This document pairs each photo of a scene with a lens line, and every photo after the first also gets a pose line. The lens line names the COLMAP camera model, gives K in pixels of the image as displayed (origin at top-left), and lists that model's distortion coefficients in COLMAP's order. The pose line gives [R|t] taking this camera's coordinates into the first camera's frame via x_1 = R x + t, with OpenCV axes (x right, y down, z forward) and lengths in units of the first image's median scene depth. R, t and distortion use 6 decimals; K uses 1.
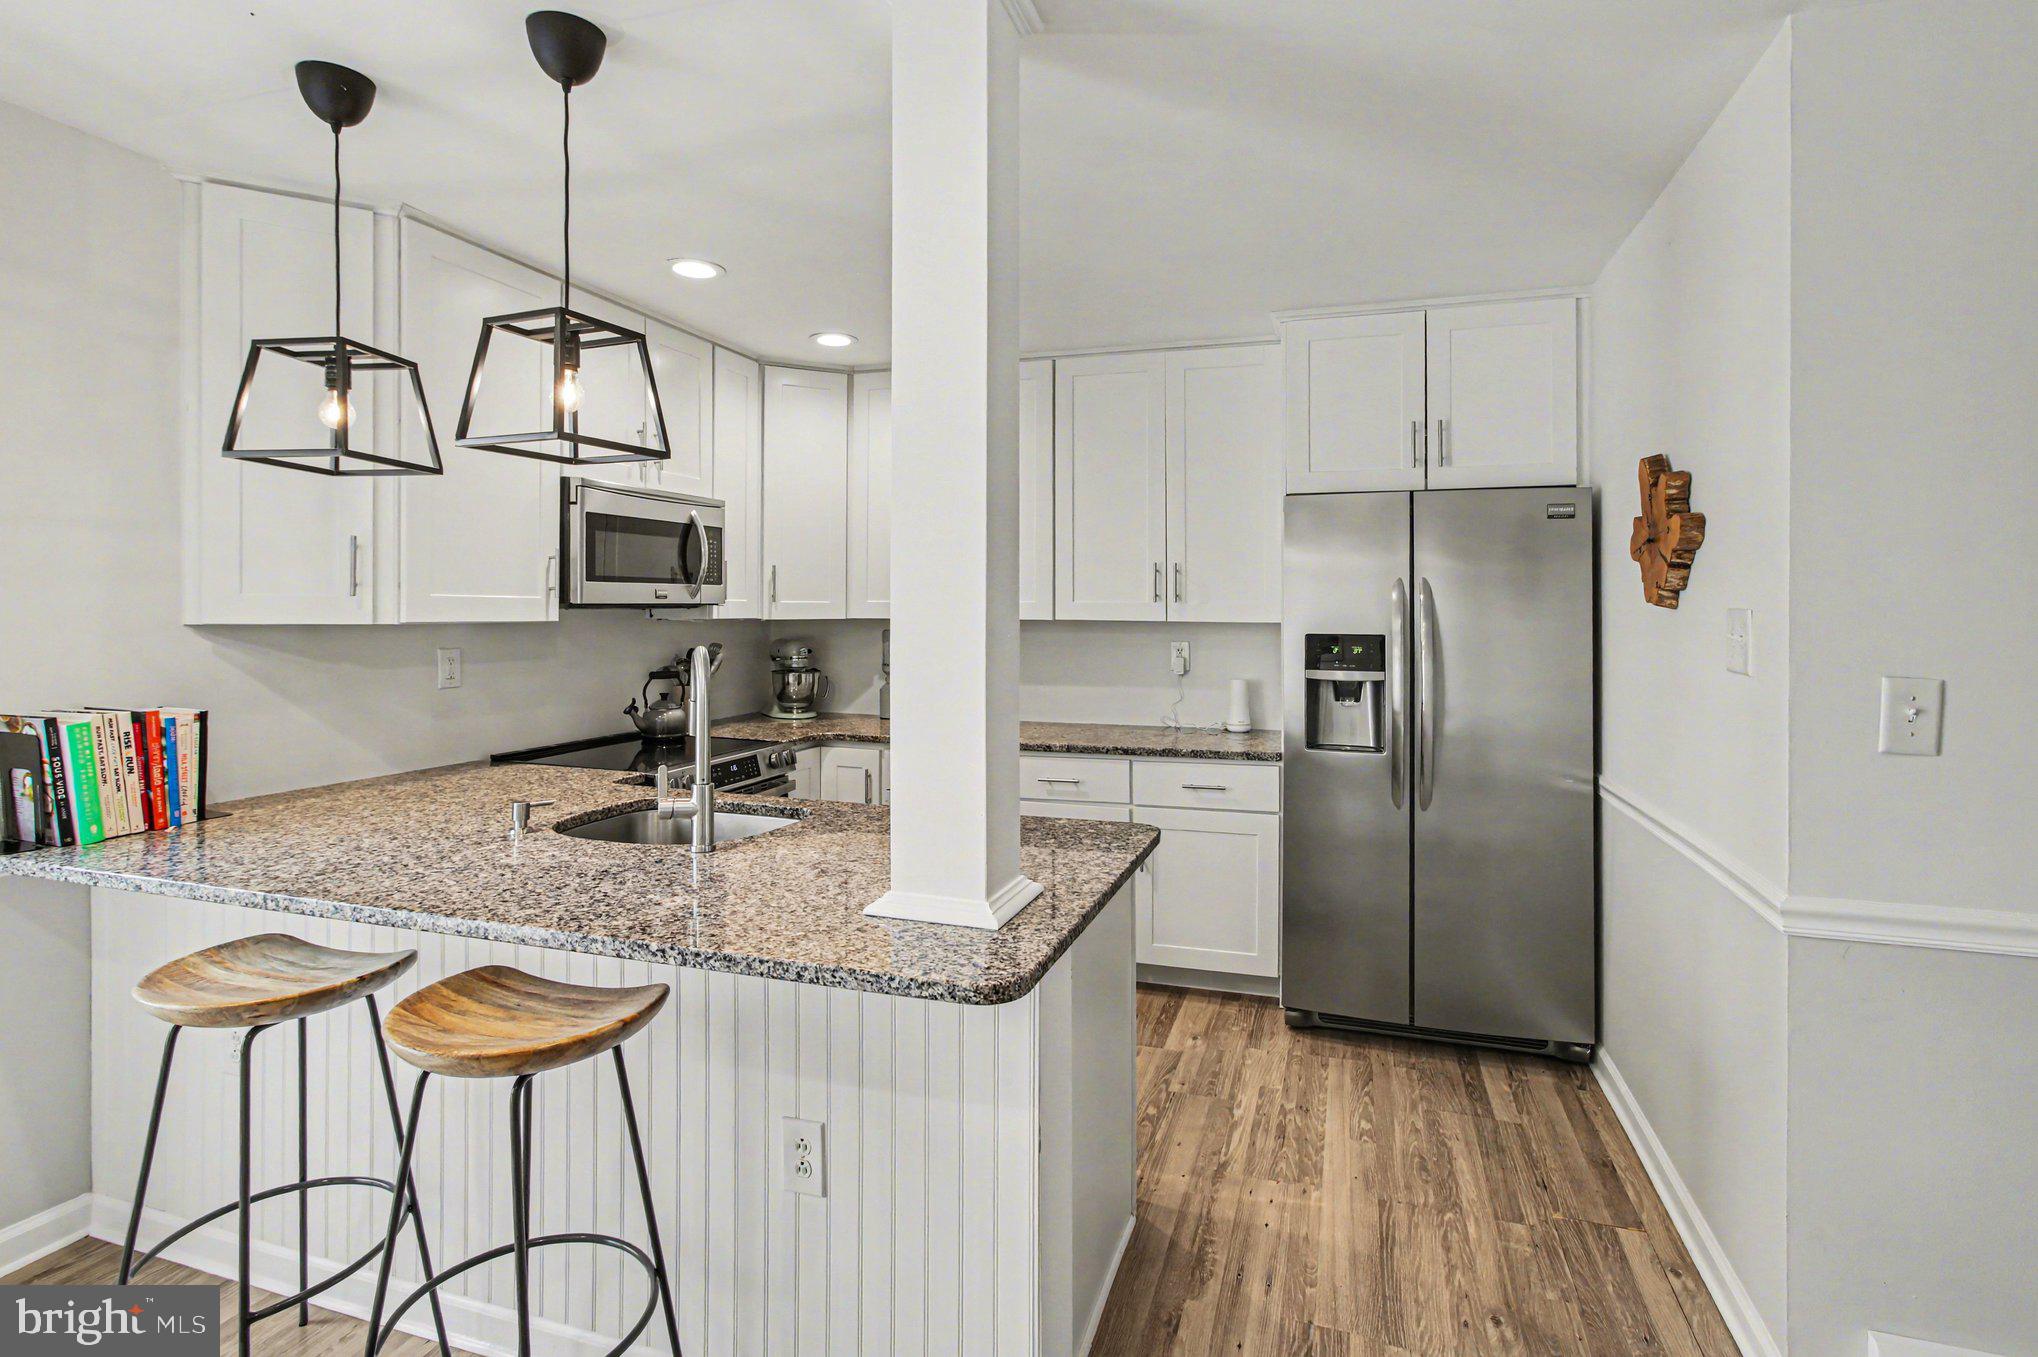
lens RADIAL K [[985.2, 0, 1028.6], [0, 985.2, 609.6], [0, 0, 1]] dist [-0.000843, 0.000630]
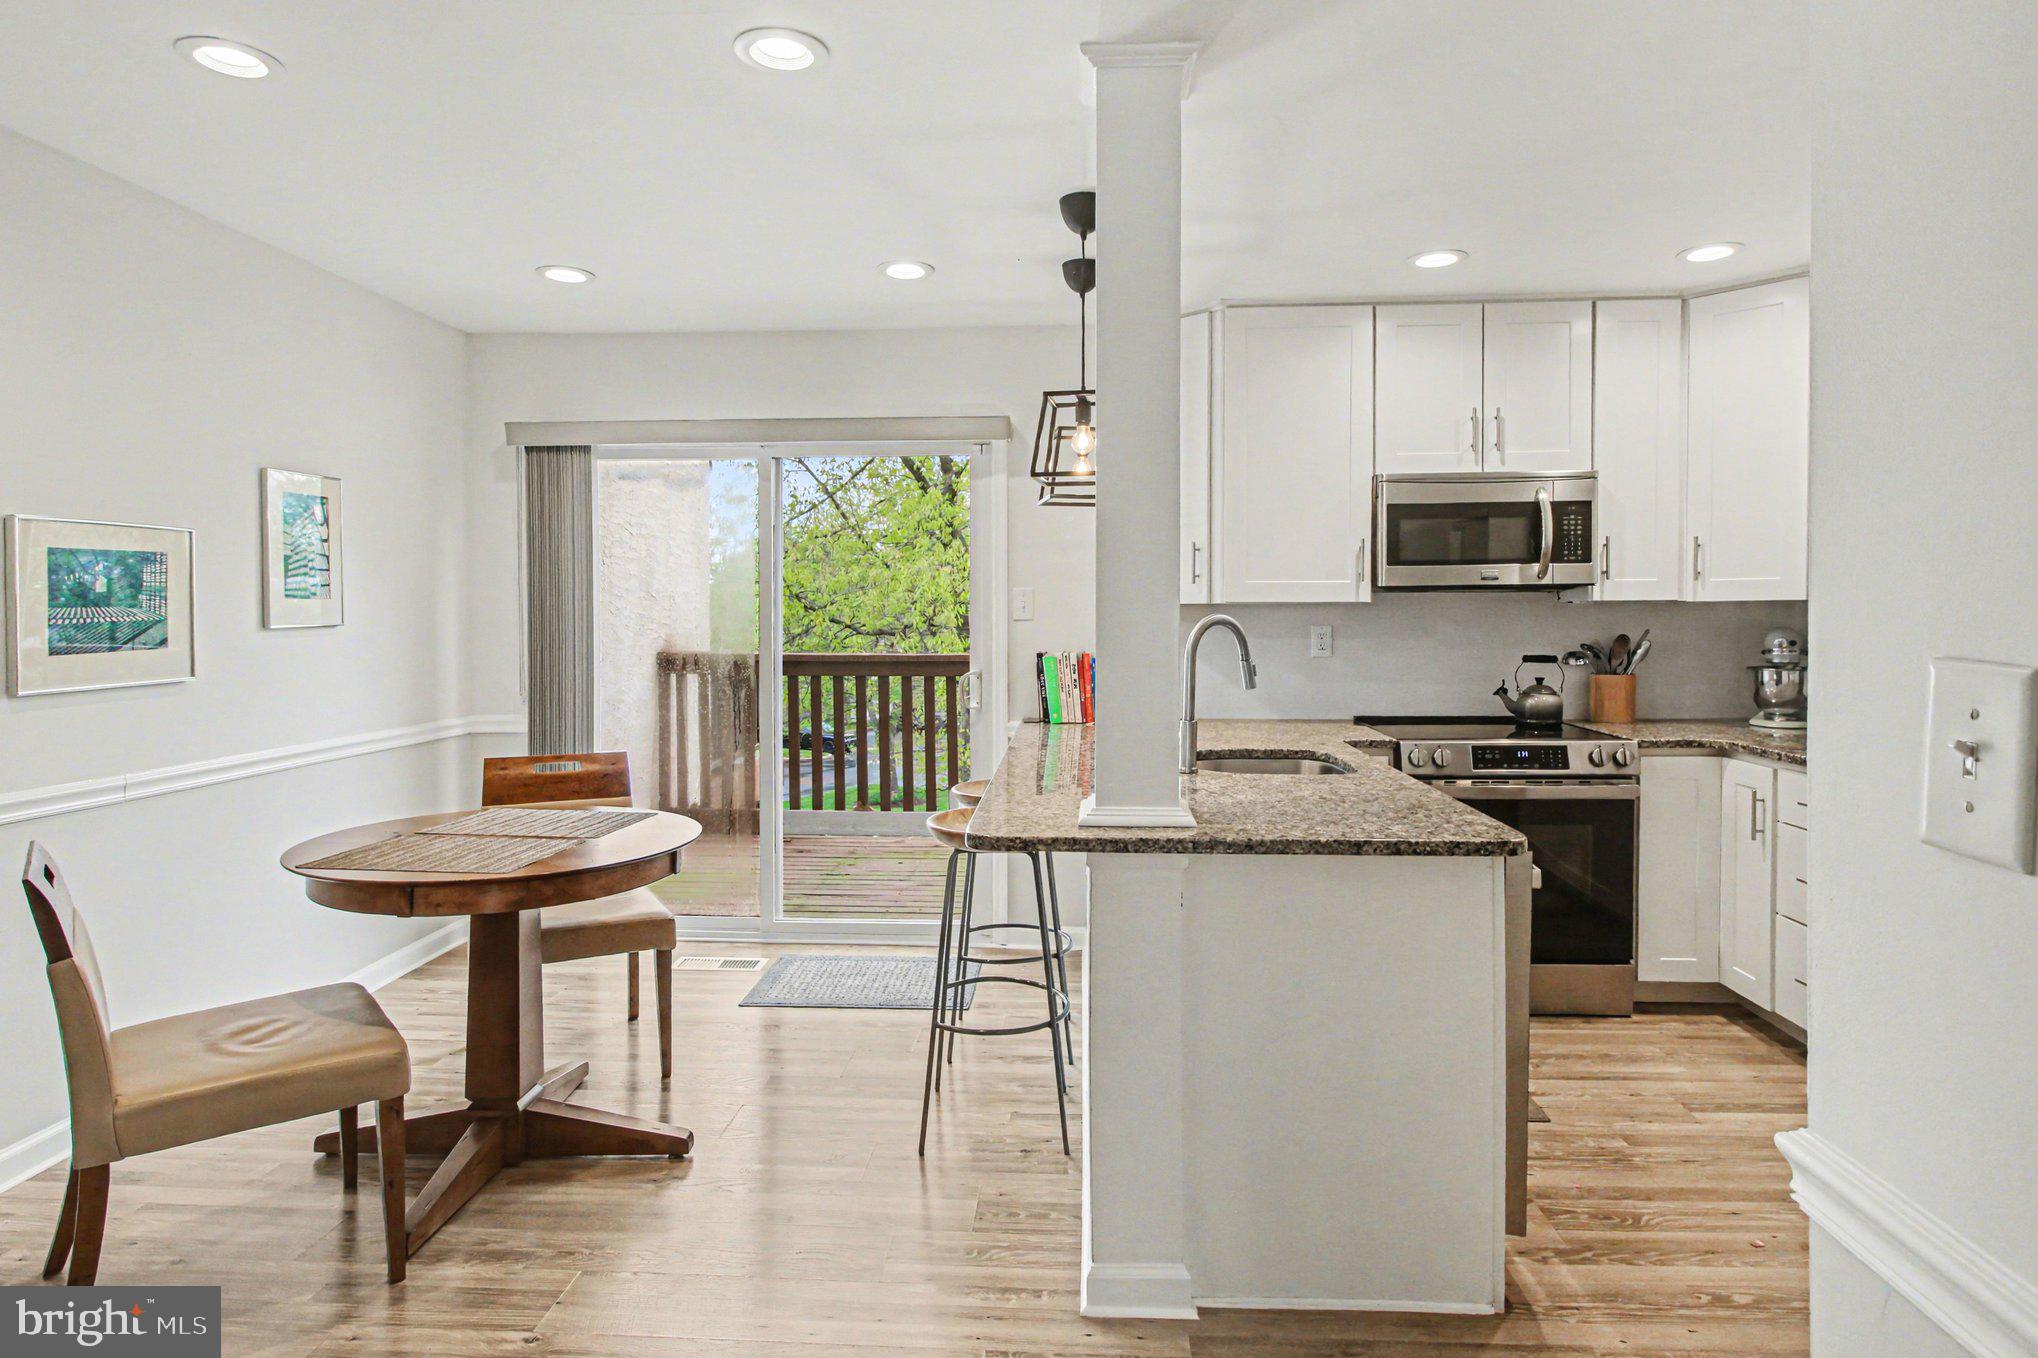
lens RADIAL K [[1069.9, 0, 1023.2], [0, 1069.9, 644.7], [0, 0, 1]] dist [-0.006193, -0.000445]
pose [[0.252362, 0.025572, -0.967295, 0.622882], [0.007000, 0.999576, 0.028252, 0.022984], [0.967607, -0.013901, 0.252076, 0.291310]]
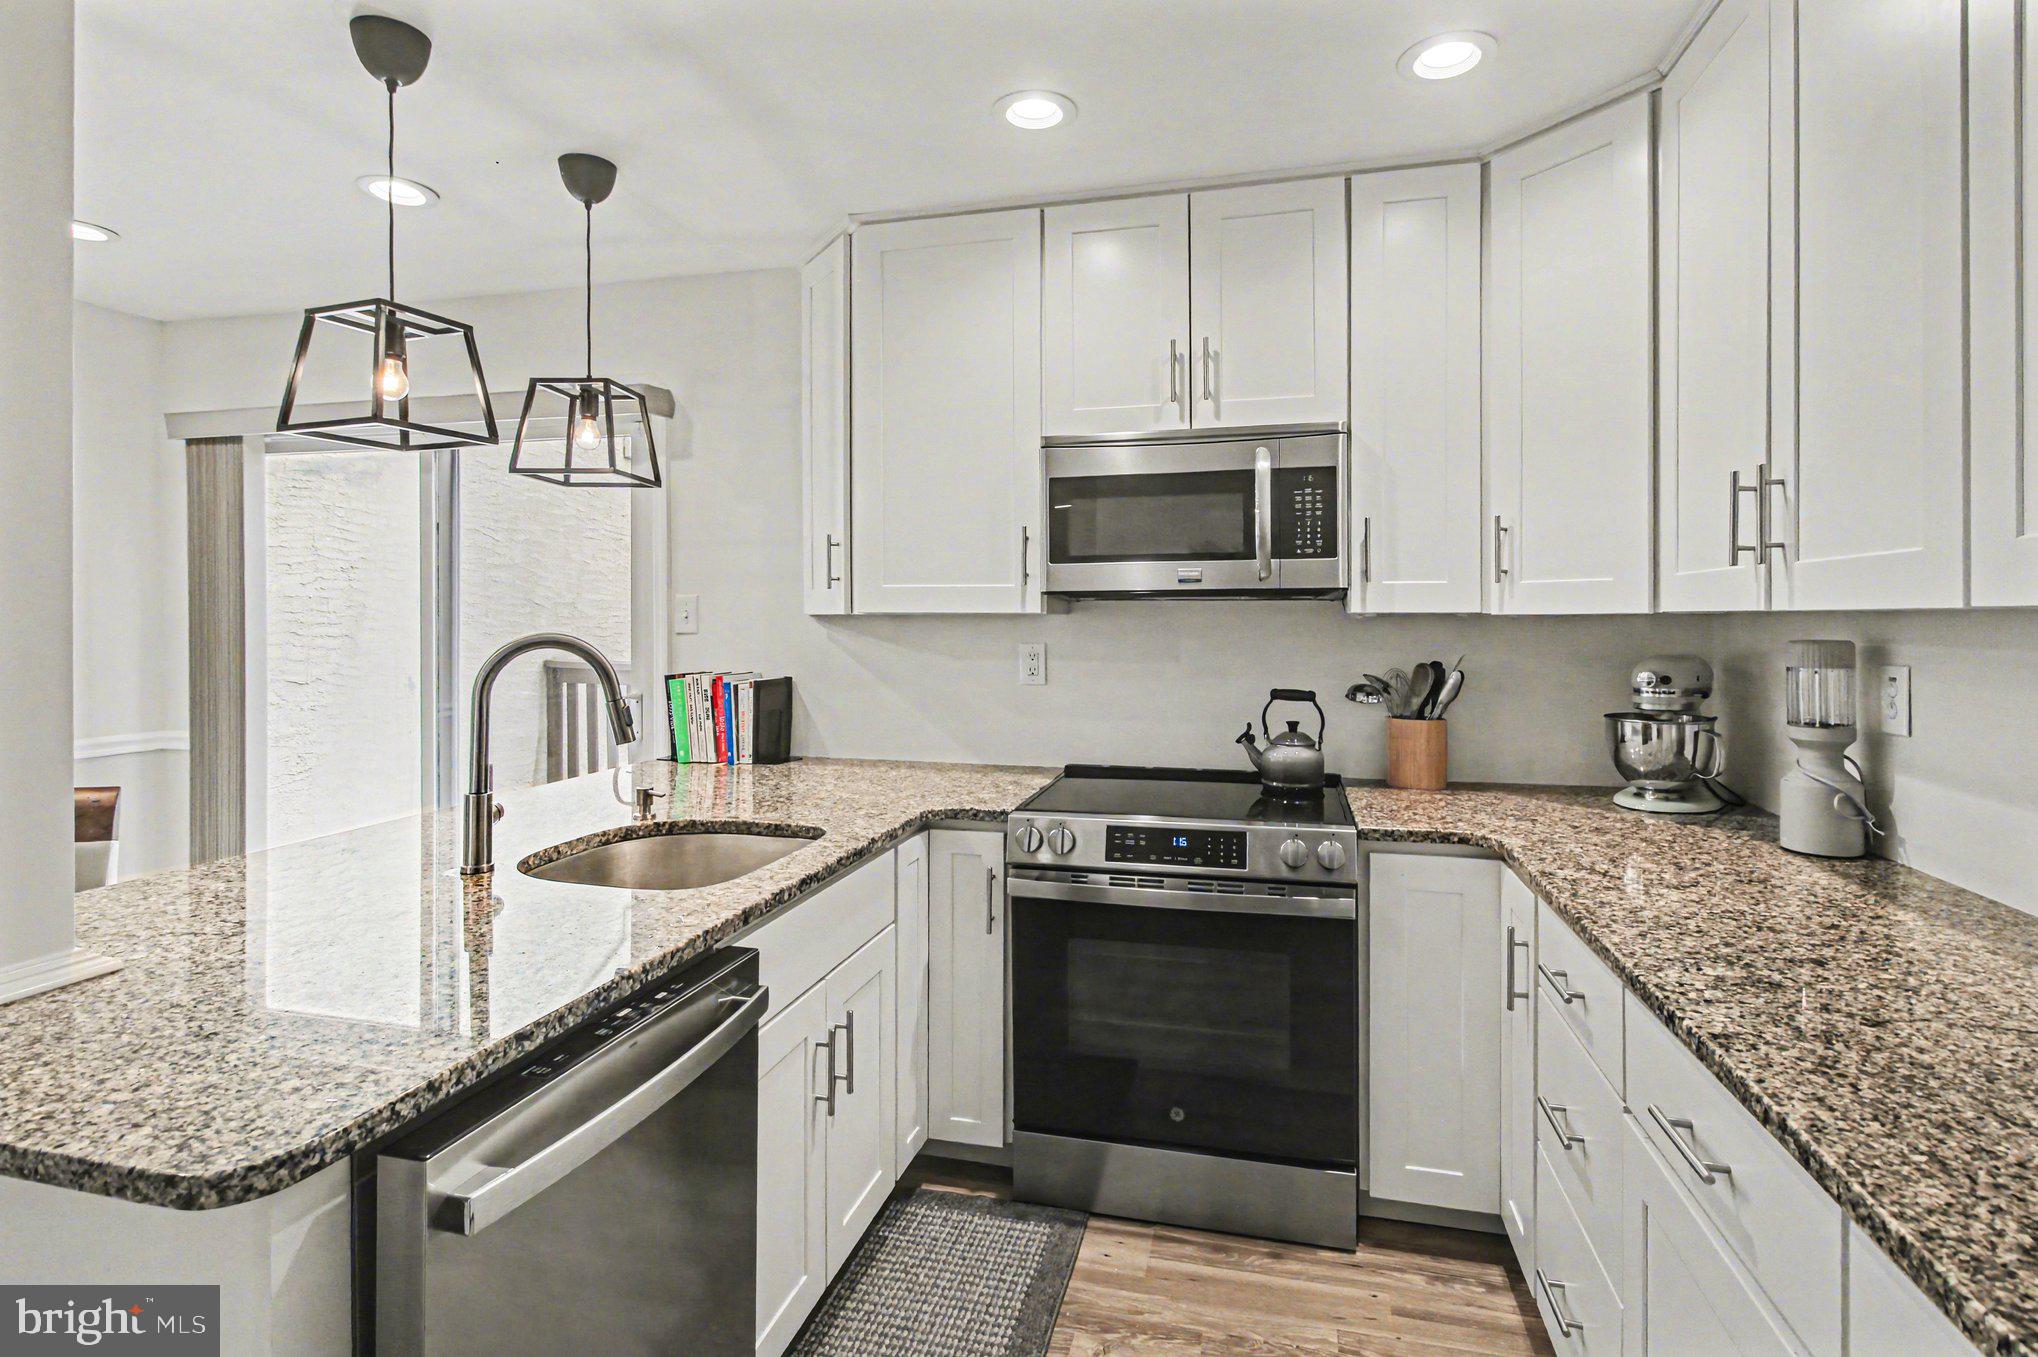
lens RADIAL K [[981.3, 0, 1022.9], [0, 981.3, 631.4], [0, 0, 1]] dist [-0.001310, -0.000260]
pose [[0.073523, 0.009368, -0.997250, 0.352822], [0.000217, 0.999956, 0.009410, 0.018981], [0.997294, -0.000909, 0.073517, 0.916089]]
